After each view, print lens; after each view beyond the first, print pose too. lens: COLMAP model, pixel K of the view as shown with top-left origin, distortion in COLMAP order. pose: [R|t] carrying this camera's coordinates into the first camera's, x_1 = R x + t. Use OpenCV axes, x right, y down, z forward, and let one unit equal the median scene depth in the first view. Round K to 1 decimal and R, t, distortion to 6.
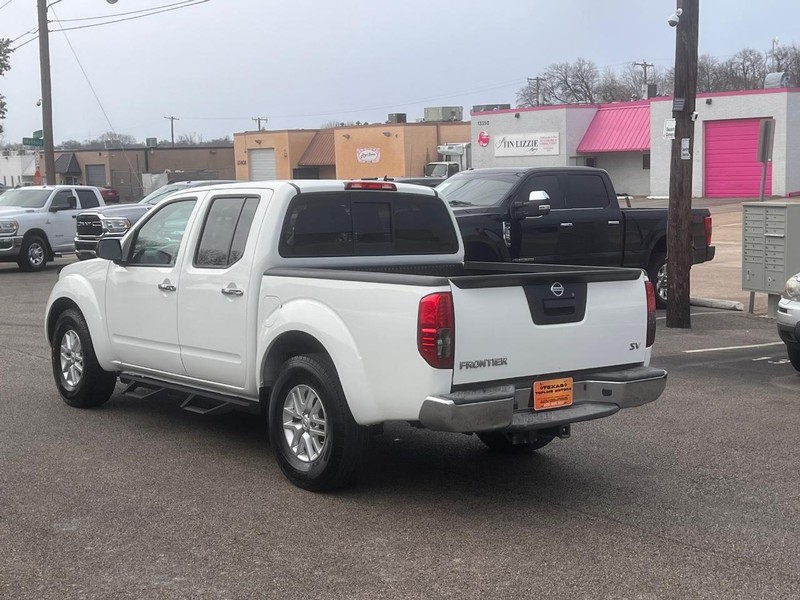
lens RADIAL K [[1128.5, 0, 406.7], [0, 1128.5, 306.8], [0, 0, 1]] dist [0.210821, -0.636560]
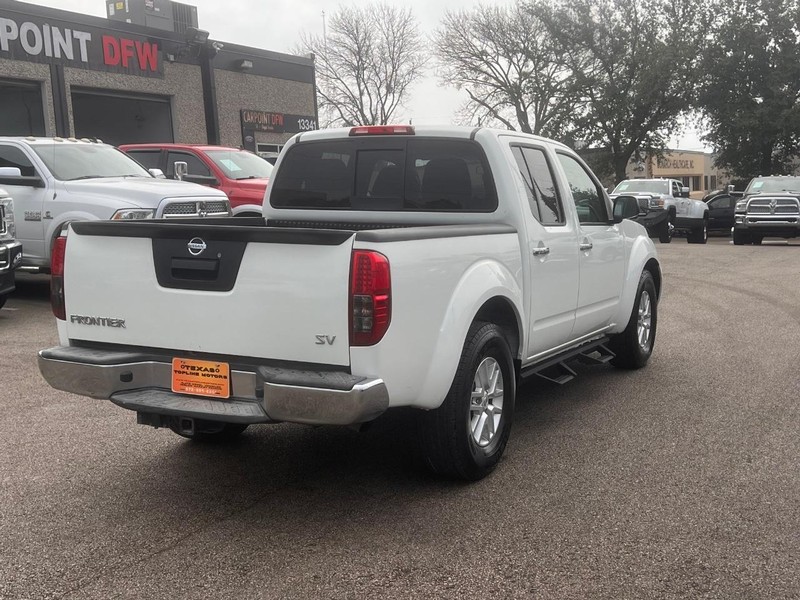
lens RADIAL K [[959.9, 0, 400.0], [0, 959.9, 300.0], [0, 0, 1]] dist [0.215184, -0.348654]
pose [[0.388623, 0.102908, -0.915632, 0.651926], [-0.080790, 0.993722, 0.077395, -0.033810], [0.917848, 0.043896, 0.394497, 0.698012]]
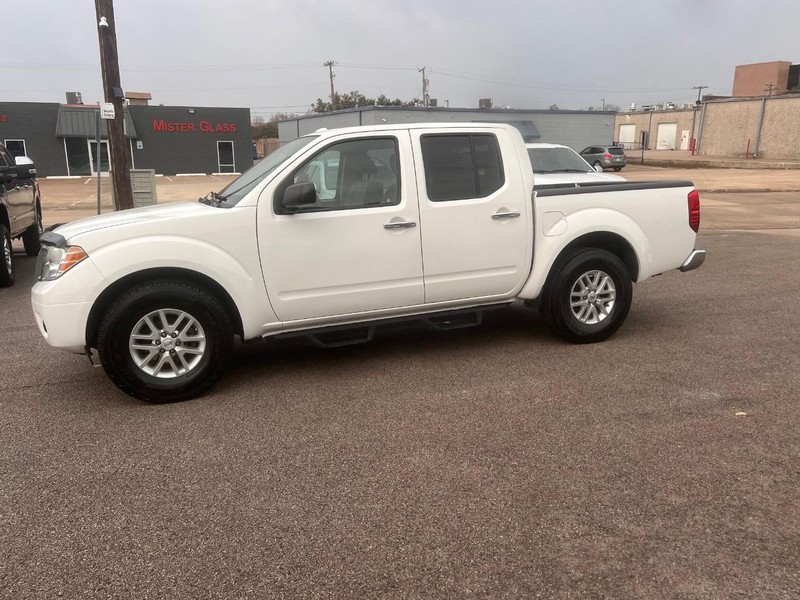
lens RADIAL K [[637.3, 0, 415.4], [0, 637.3, 300.1], [0, 0, 1]] dist [0.058740, -0.057208]
pose [[0.290448, -0.197780, 0.936228, -0.770030], [0.118237, 0.978326, 0.169993, -0.047342], [-0.949558, 0.061323, 0.307538, 0.823724]]
